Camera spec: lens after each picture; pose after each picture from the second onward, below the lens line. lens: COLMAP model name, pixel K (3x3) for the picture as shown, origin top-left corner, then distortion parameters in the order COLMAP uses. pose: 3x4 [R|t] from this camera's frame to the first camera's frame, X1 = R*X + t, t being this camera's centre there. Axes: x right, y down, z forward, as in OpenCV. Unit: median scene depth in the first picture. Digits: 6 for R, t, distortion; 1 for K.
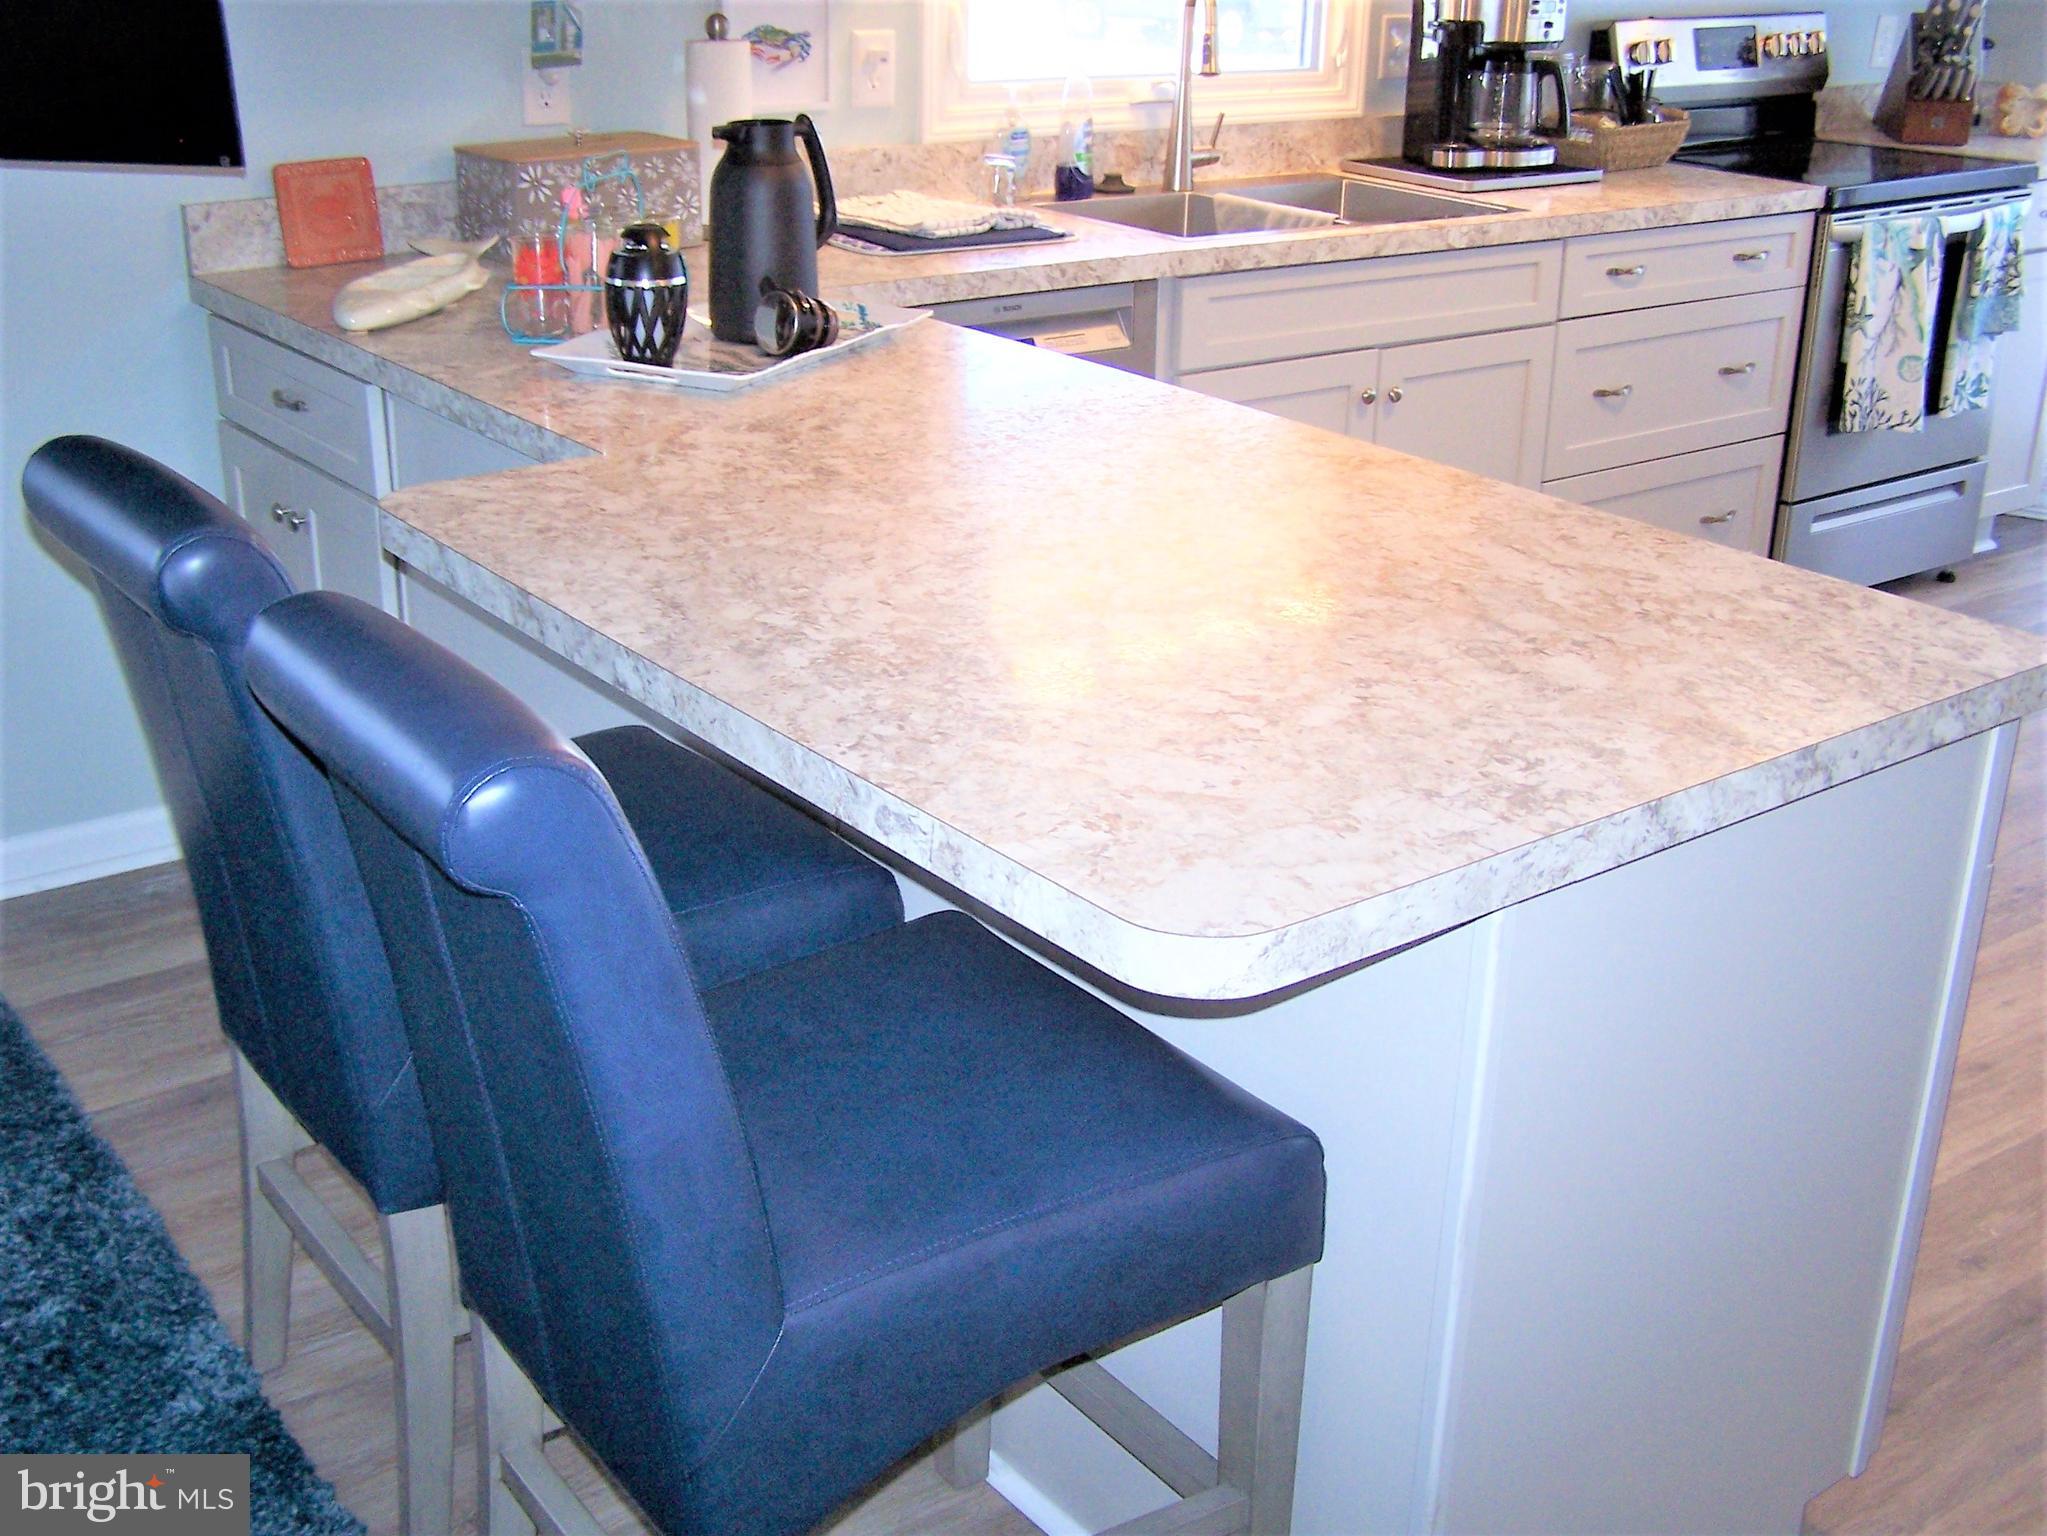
lens RADIAL K [[2342.1, 0, 1028.5], [0, 2342.1, 755.7], [0, 0, 1]] dist [-0.080486, 0.000000]
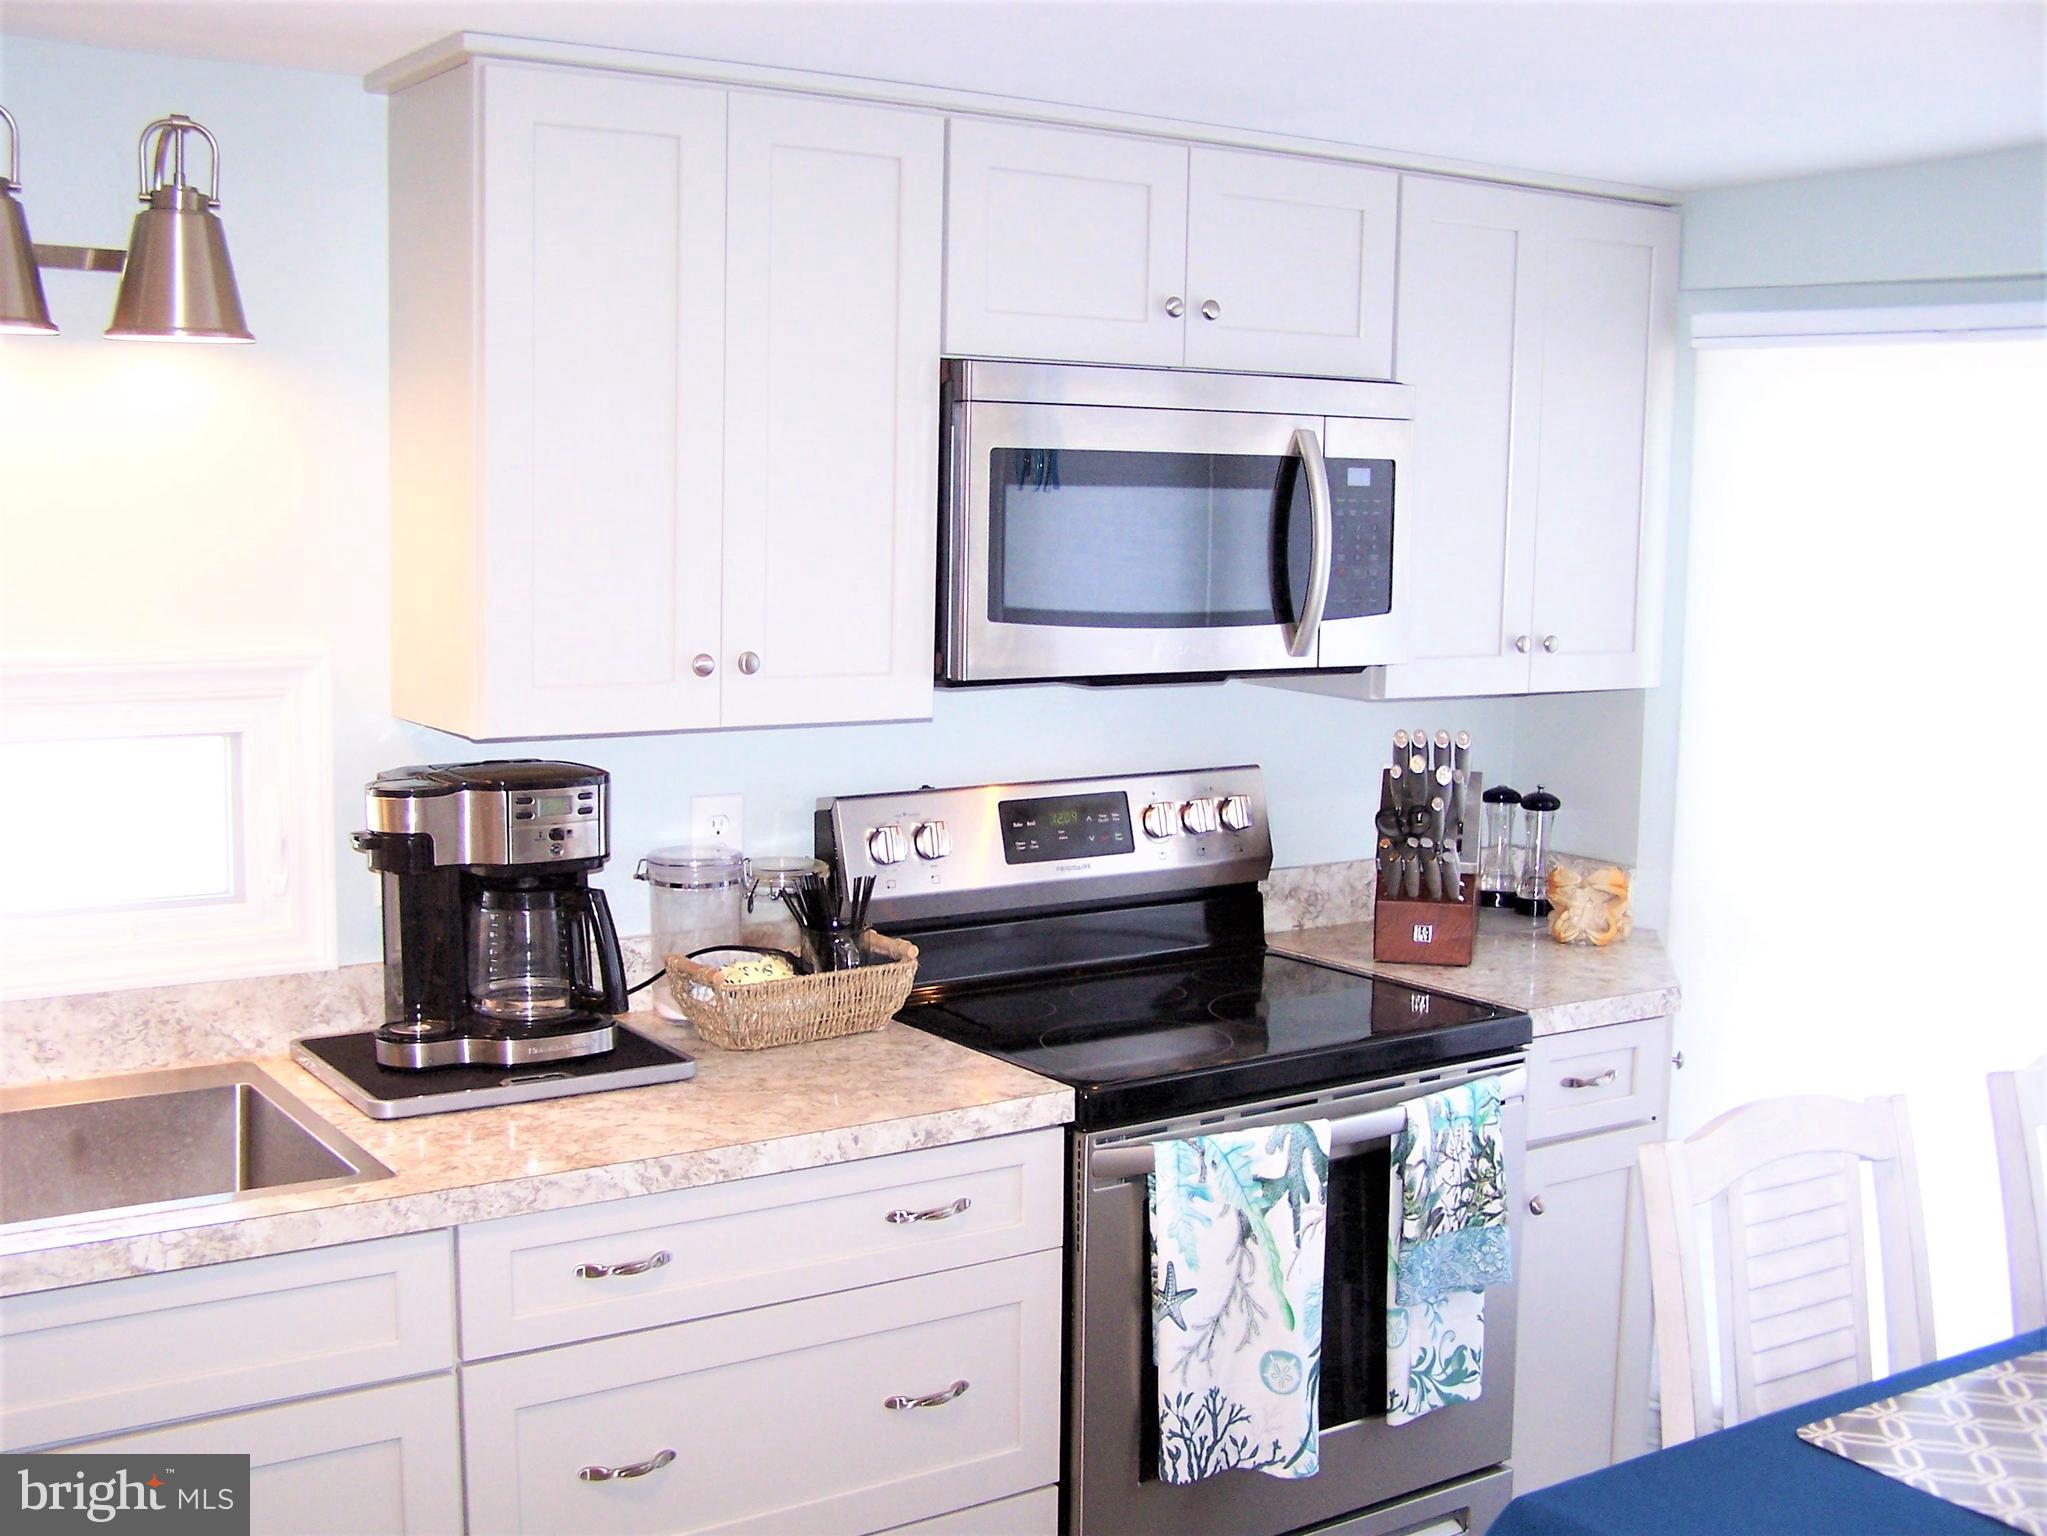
lens RADIAL K [[2342.1, 0, 1016.6], [0, 2342.1, 772.0], [0, 0, 1]] dist [-0.080486, 0.000000]
pose [[0.998837, 0.003024, -0.048113, 0.345369], [-0.015158, 0.967113, -0.253895, -0.165127], [0.045763, 0.254329, 0.966034, 0.378692]]
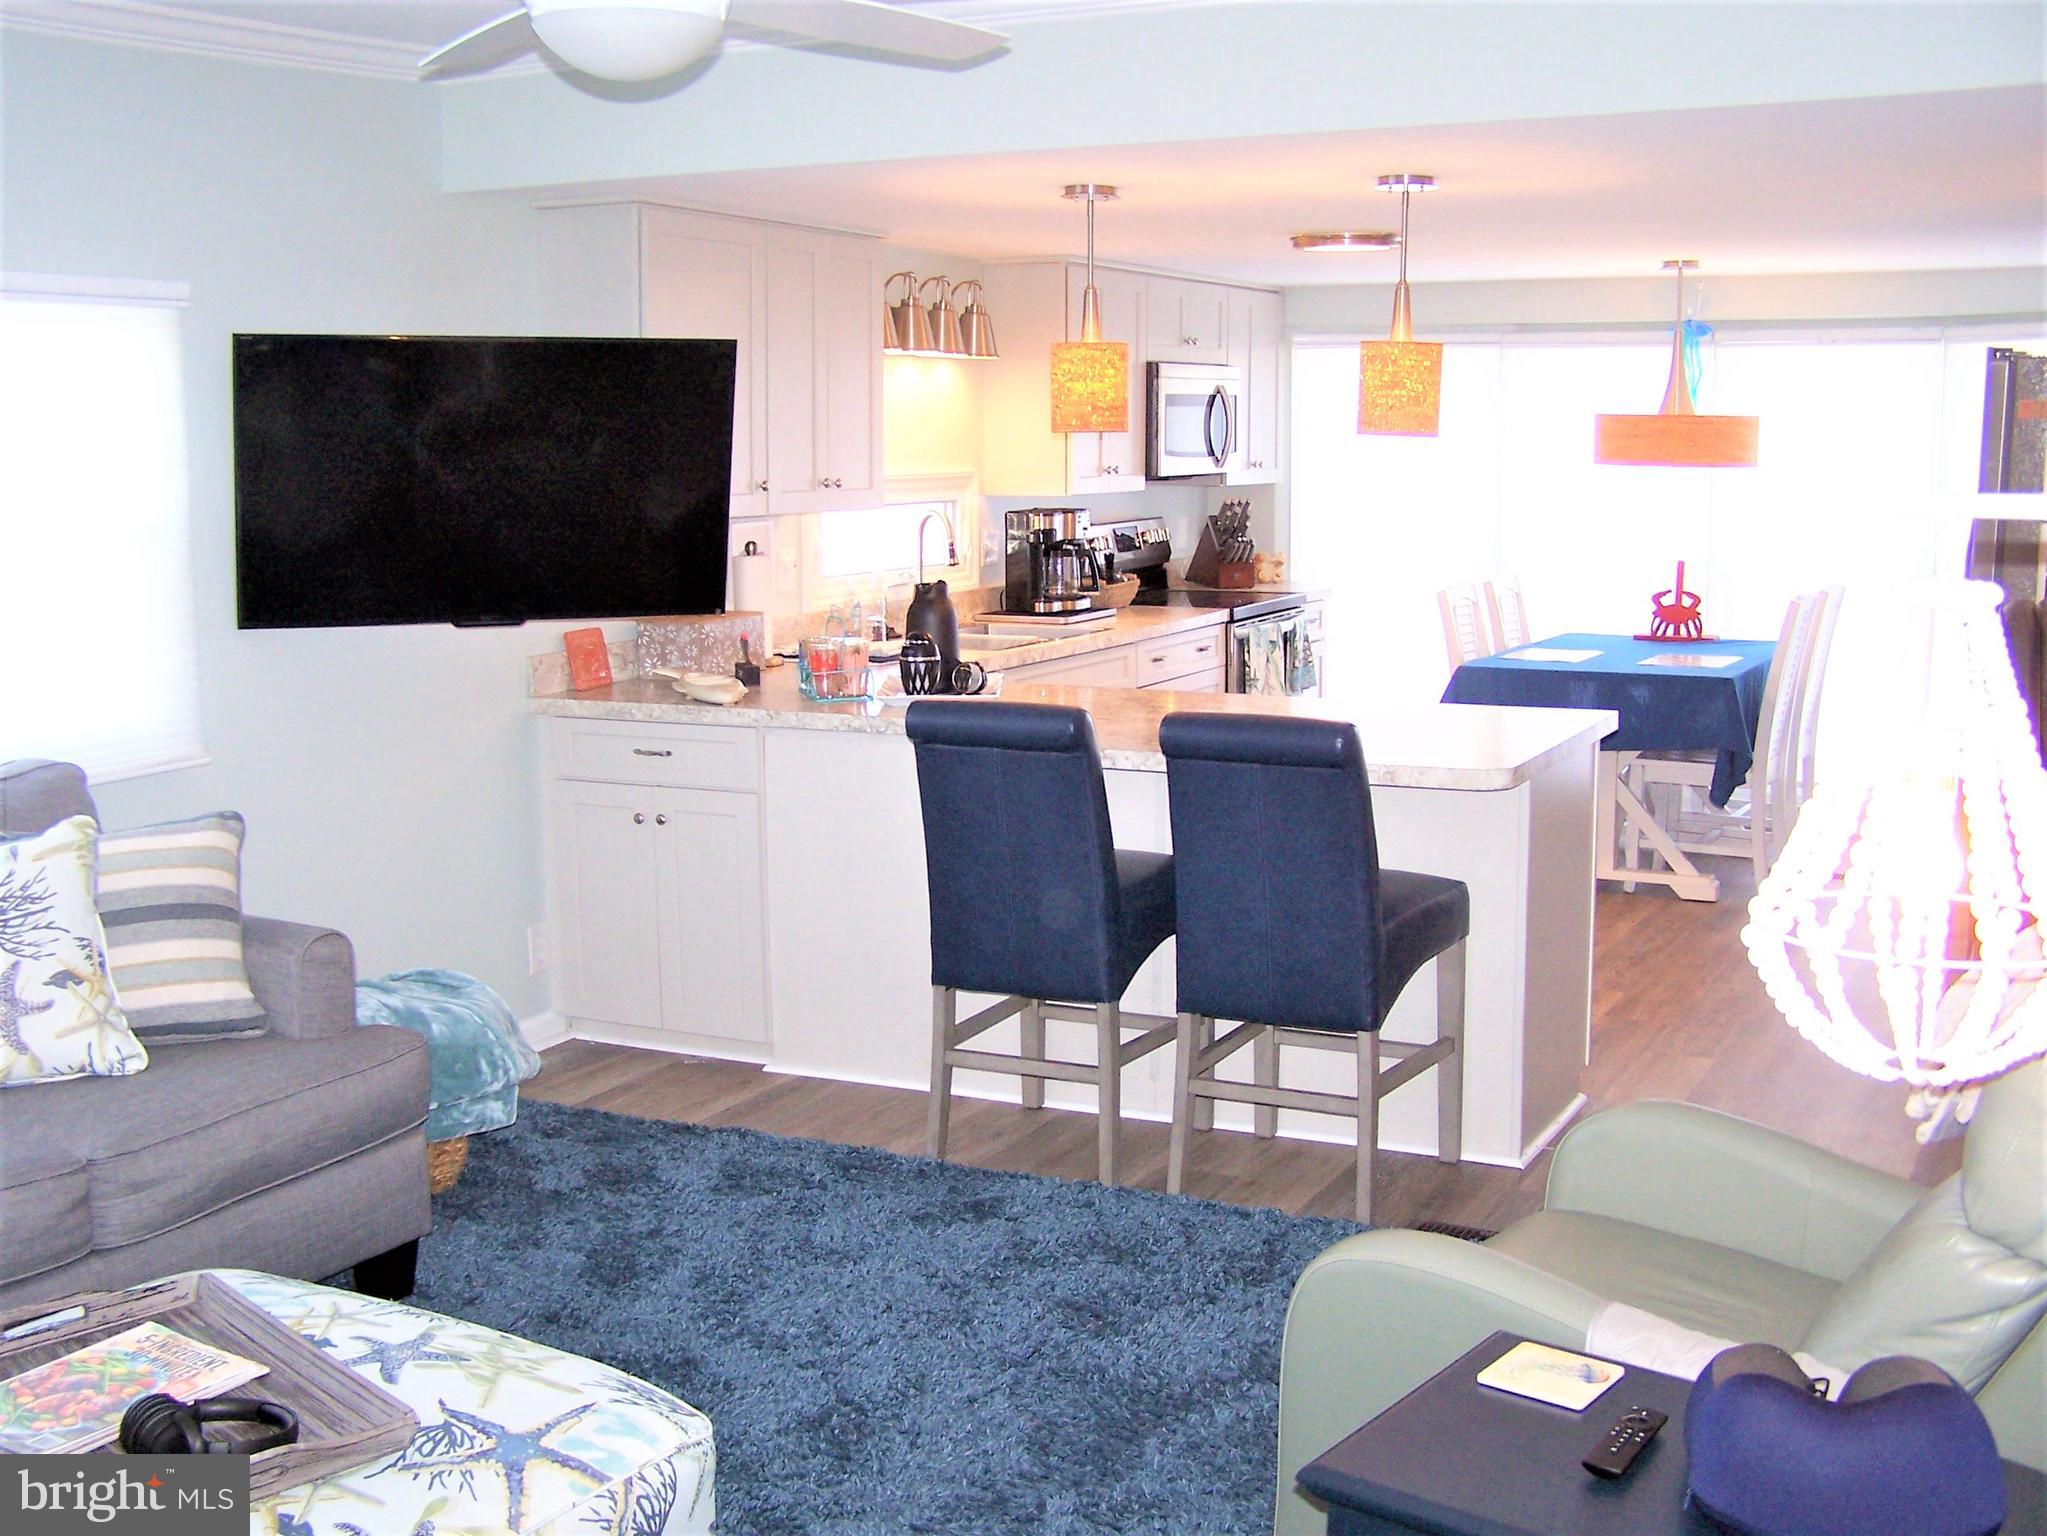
lens RADIAL K [[2342.1, 0, 1024.4], [0, 2342.1, 772.5], [0, 0, 1]] dist [-0.080486, 0.000000]
pose [[0.895214, -0.089379, 0.436581, -0.572434], [0.181934, 0.967620, -0.174962, 0.155928], [-0.406807, 0.236057, 0.882488, -0.478813]]
